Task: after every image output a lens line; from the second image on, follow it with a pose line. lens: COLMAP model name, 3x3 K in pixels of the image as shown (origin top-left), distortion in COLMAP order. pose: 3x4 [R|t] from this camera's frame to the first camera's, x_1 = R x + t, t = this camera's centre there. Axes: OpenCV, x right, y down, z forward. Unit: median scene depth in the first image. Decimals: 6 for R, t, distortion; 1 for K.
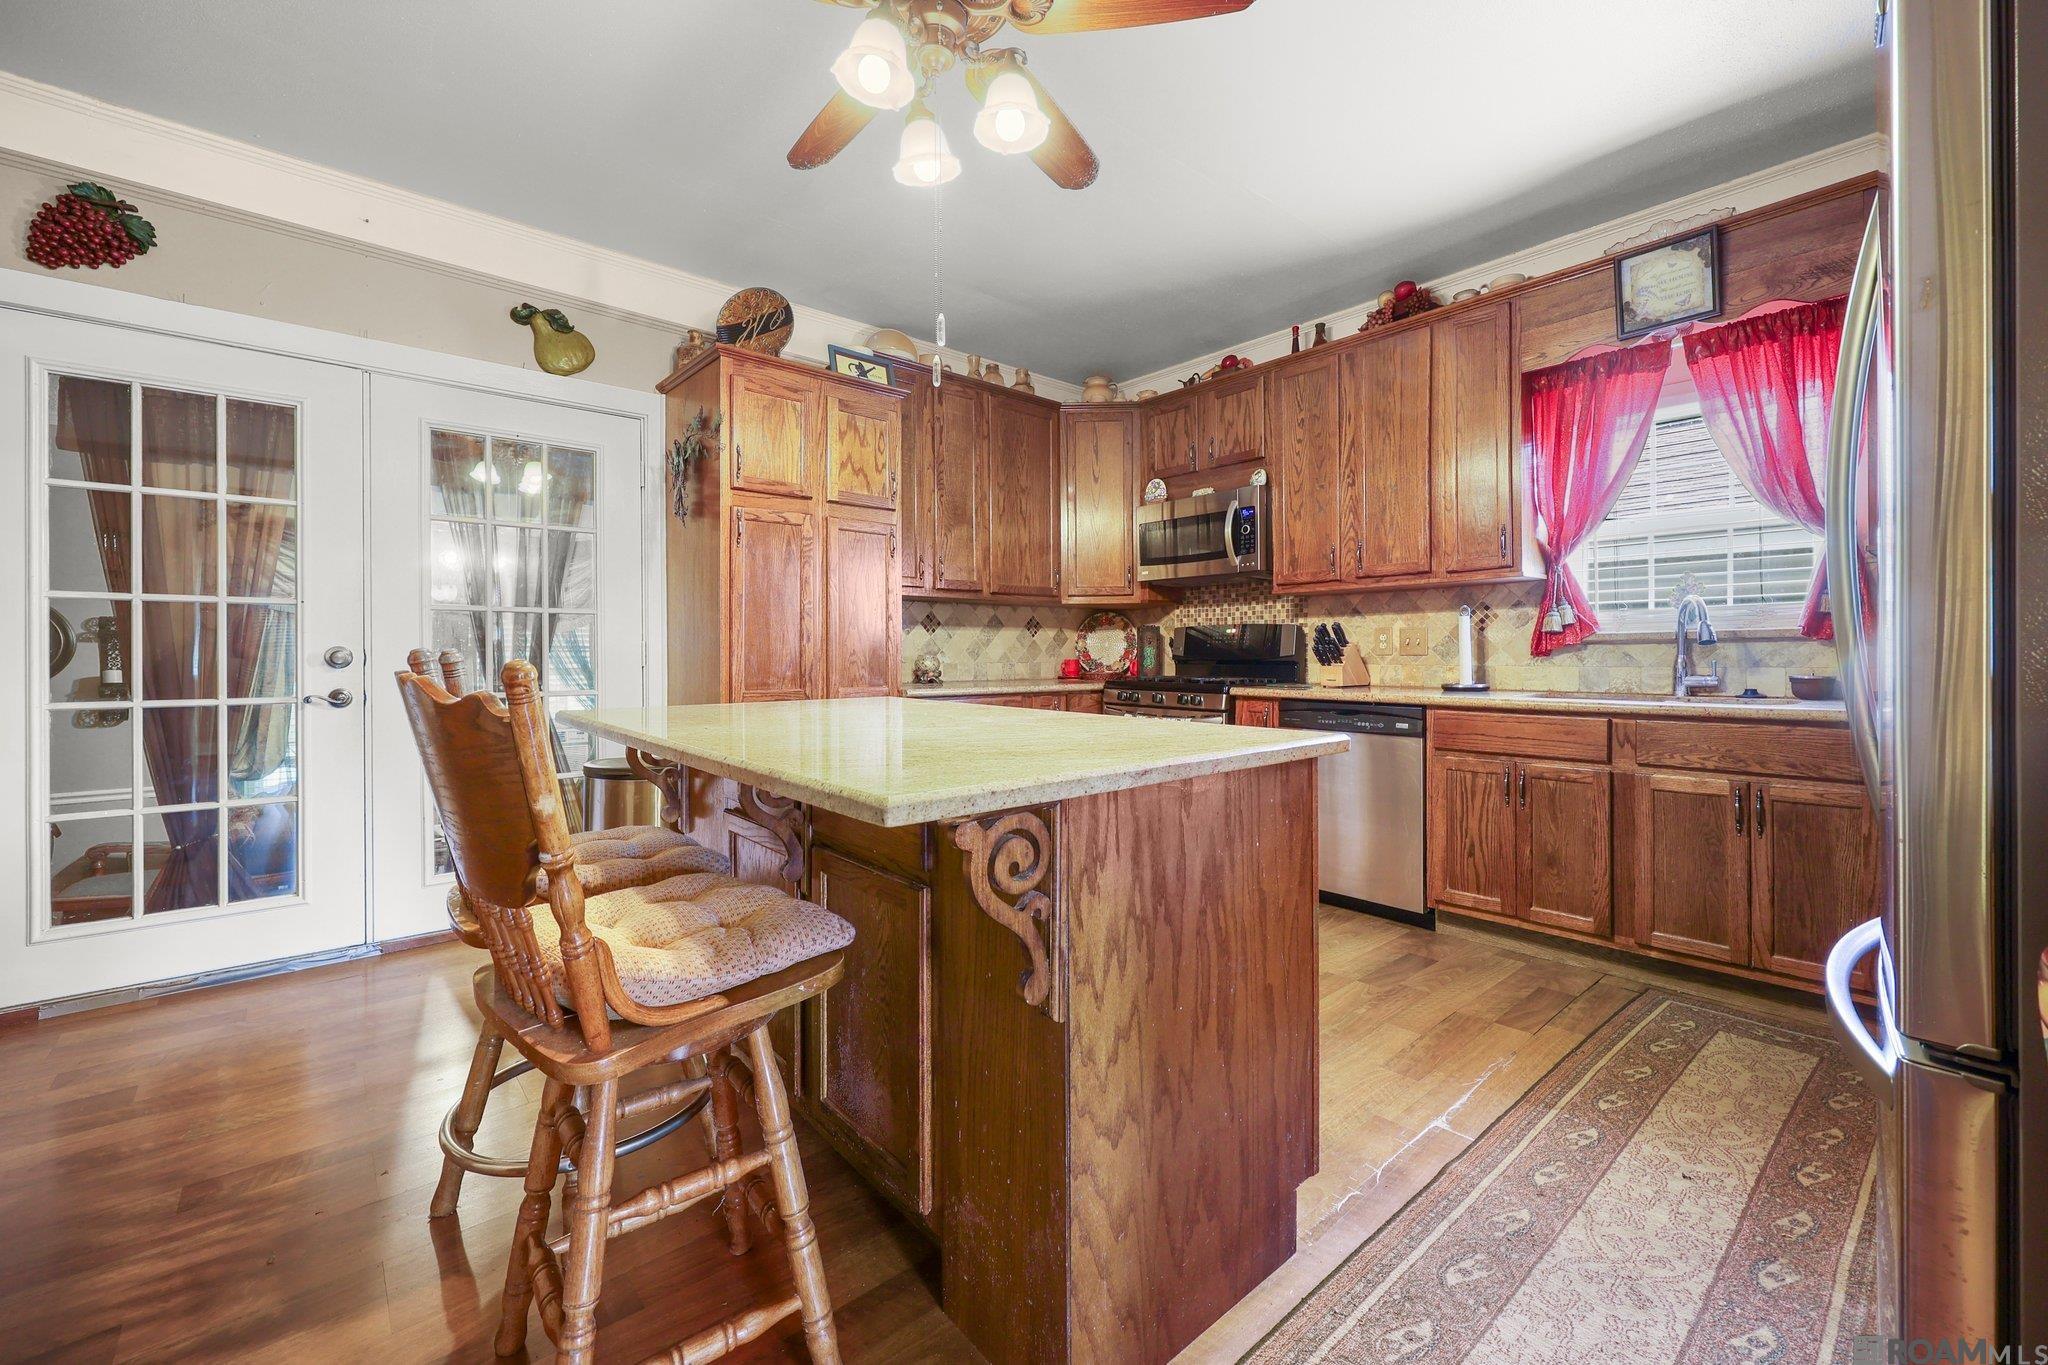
lens RADIAL K [[823.6, 0, 1023.8], [0, 823.6, 651.0], [0, 0, 1]] dist [-0.007849, -0.000066]
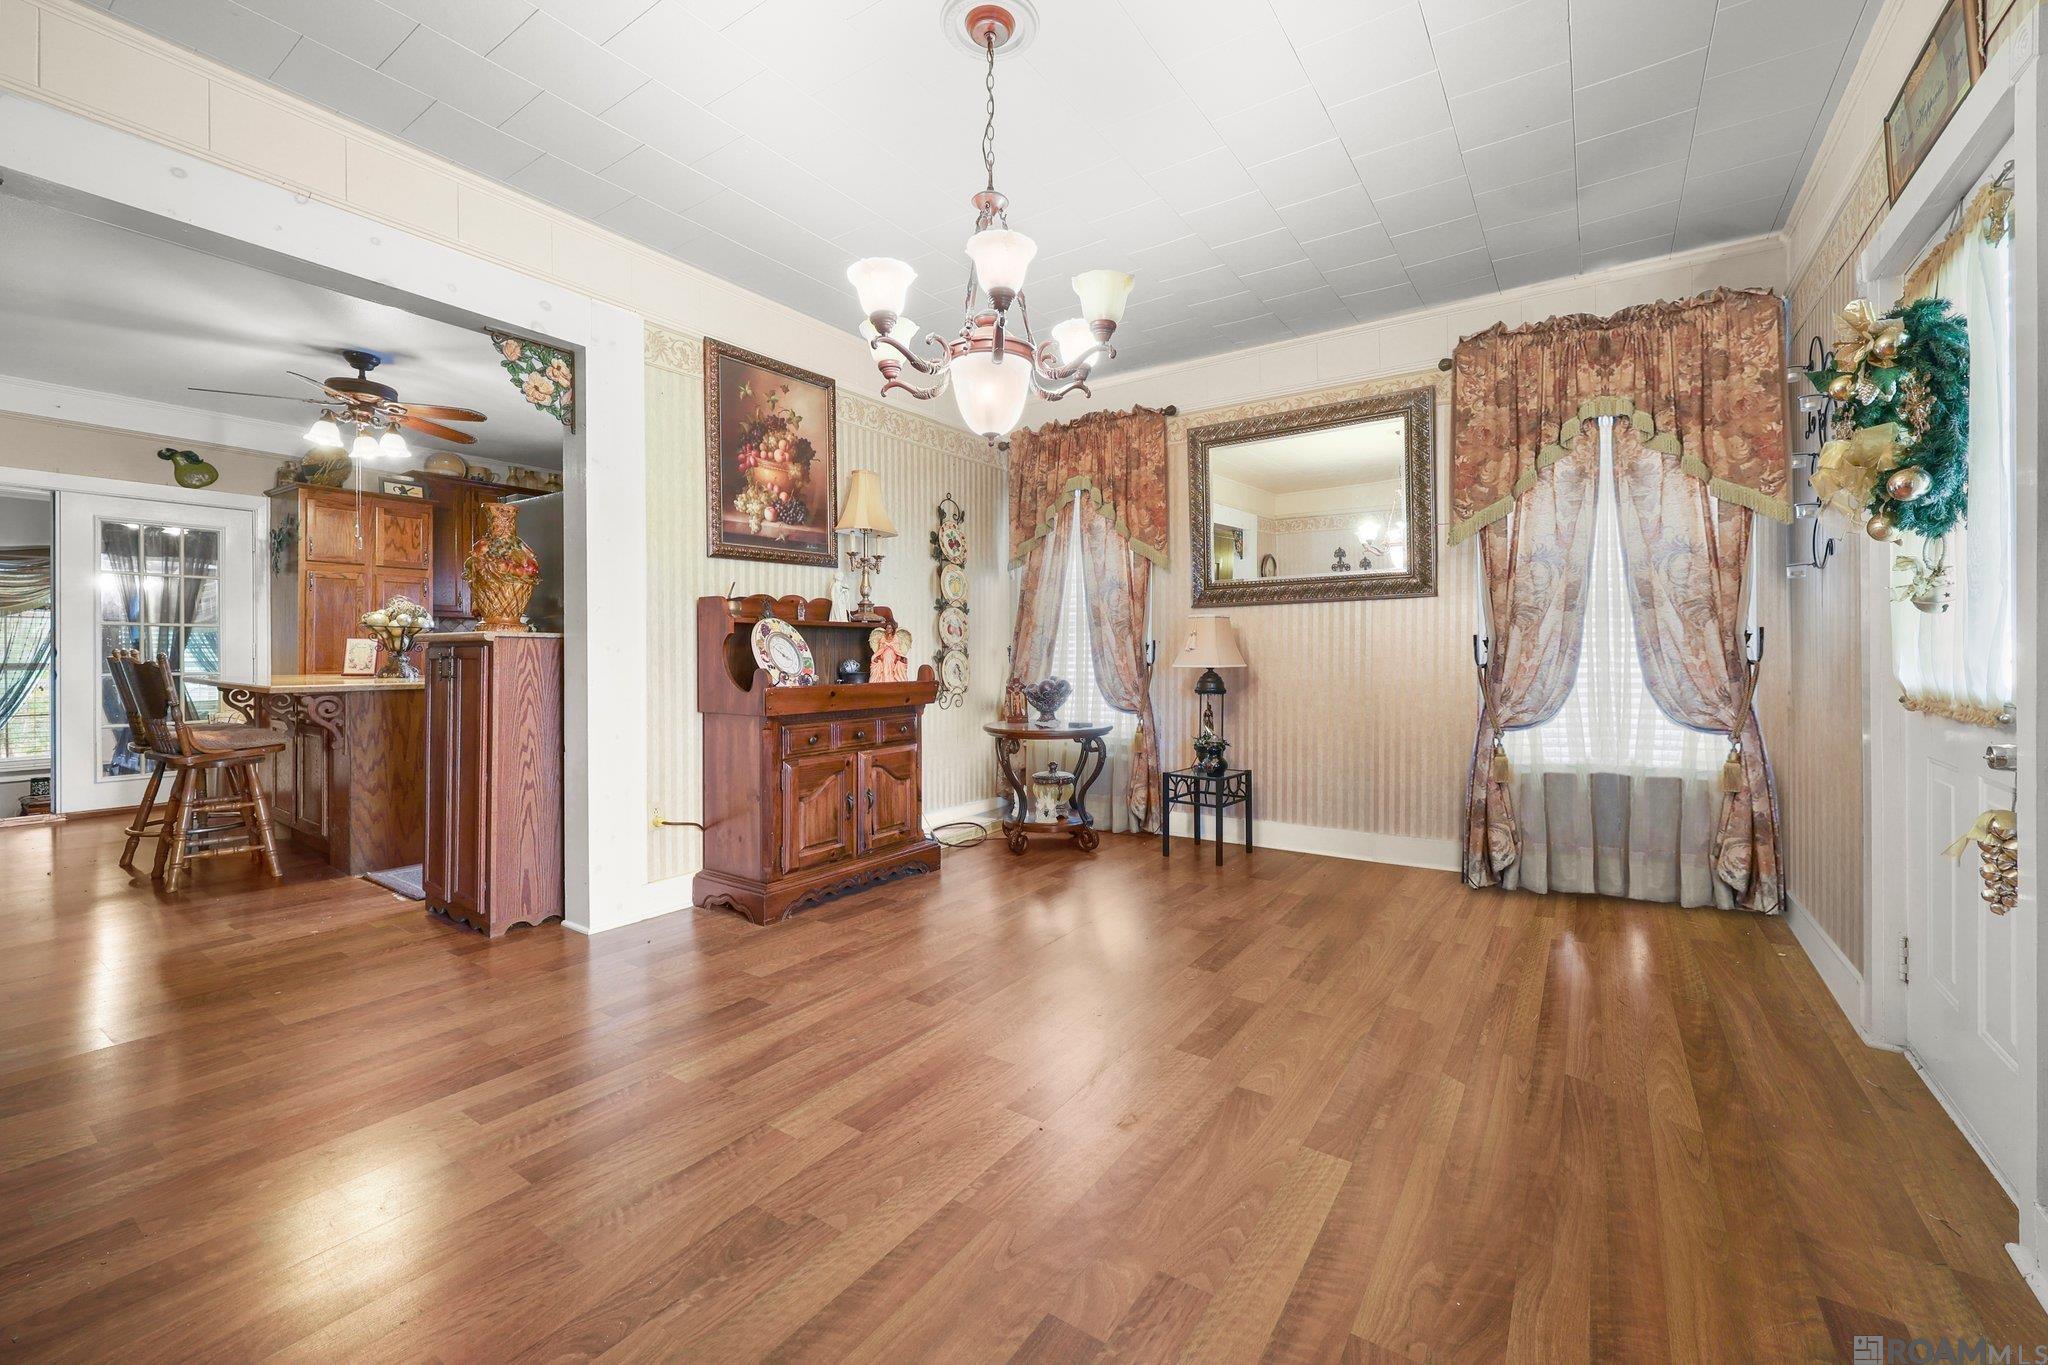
lens RADIAL K [[820.9, 0, 1022.2], [0, 820.9, 663.6], [0, 0, 1]] dist [-0.009455, 0.000194]
pose [[0.965872, 0.011854, 0.258747, 0.692529], [-0.014344, 0.999867, 0.007739, -0.005235], [-0.258621, -0.011187, 0.965914, -1.123591]]
